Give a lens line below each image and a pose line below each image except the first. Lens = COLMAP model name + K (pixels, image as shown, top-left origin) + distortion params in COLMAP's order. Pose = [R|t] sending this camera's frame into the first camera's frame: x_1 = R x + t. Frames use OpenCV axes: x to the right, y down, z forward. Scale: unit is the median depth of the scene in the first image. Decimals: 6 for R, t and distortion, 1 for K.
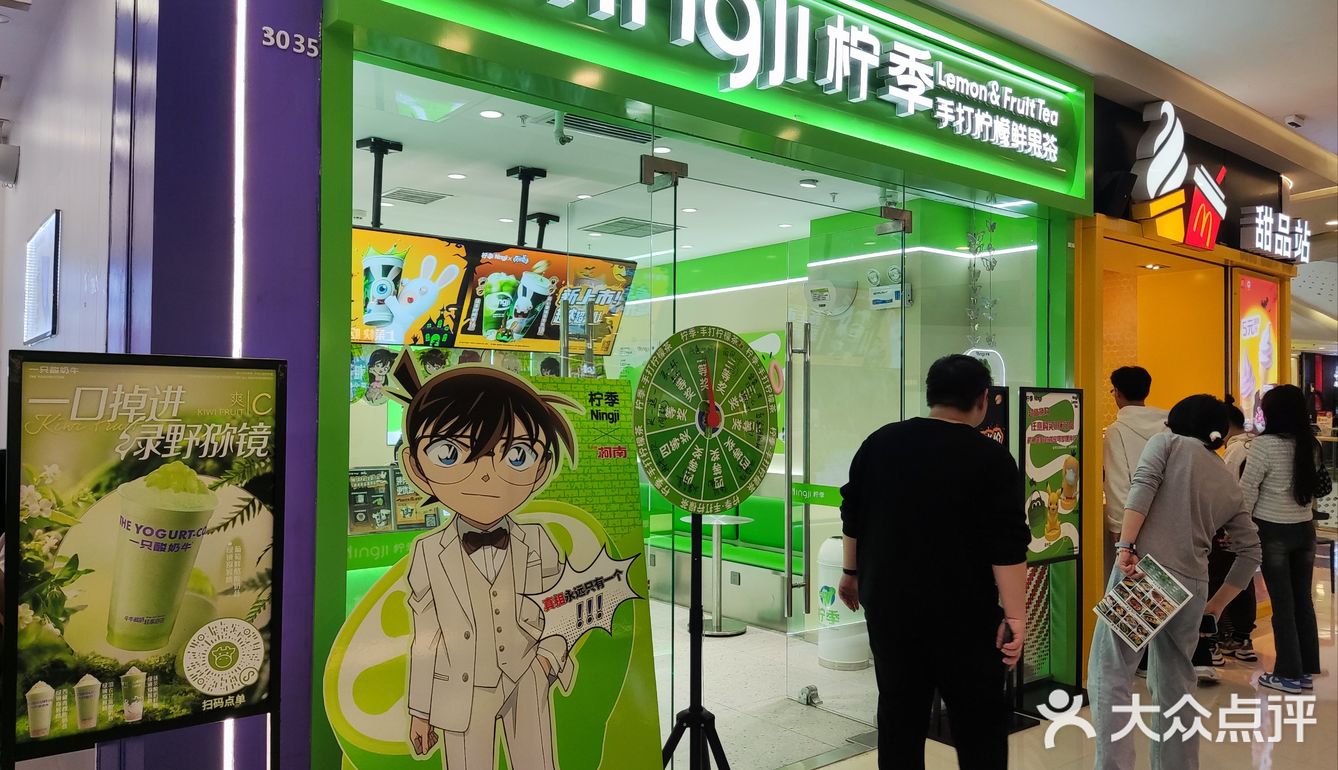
lens RADIAL K [[969.7, 0, 669.0], [0, 969.7, 385.0], [0, 0, 1]] dist [0.047516, -0.005030]
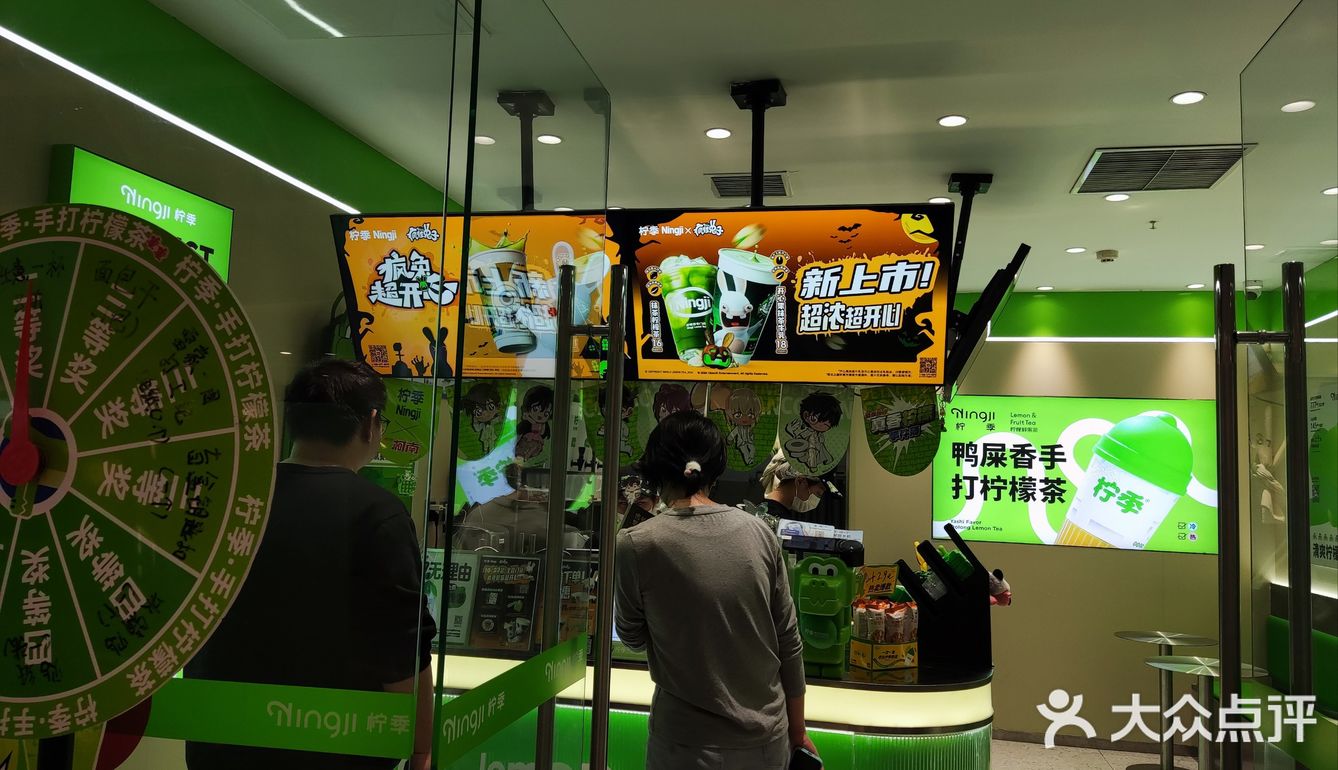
lens RADIAL K [[969.7, 0, 669.0], [0, 969.7, 385.0], [0, 0, 1]] dist [0.047516, -0.005030]
pose [[0.629721, -0.060452, -0.774465, 0.296866], [-0.015013, 0.995834, -0.089939, 0.023024], [0.776676, 0.068263, 0.626190, 0.605209]]
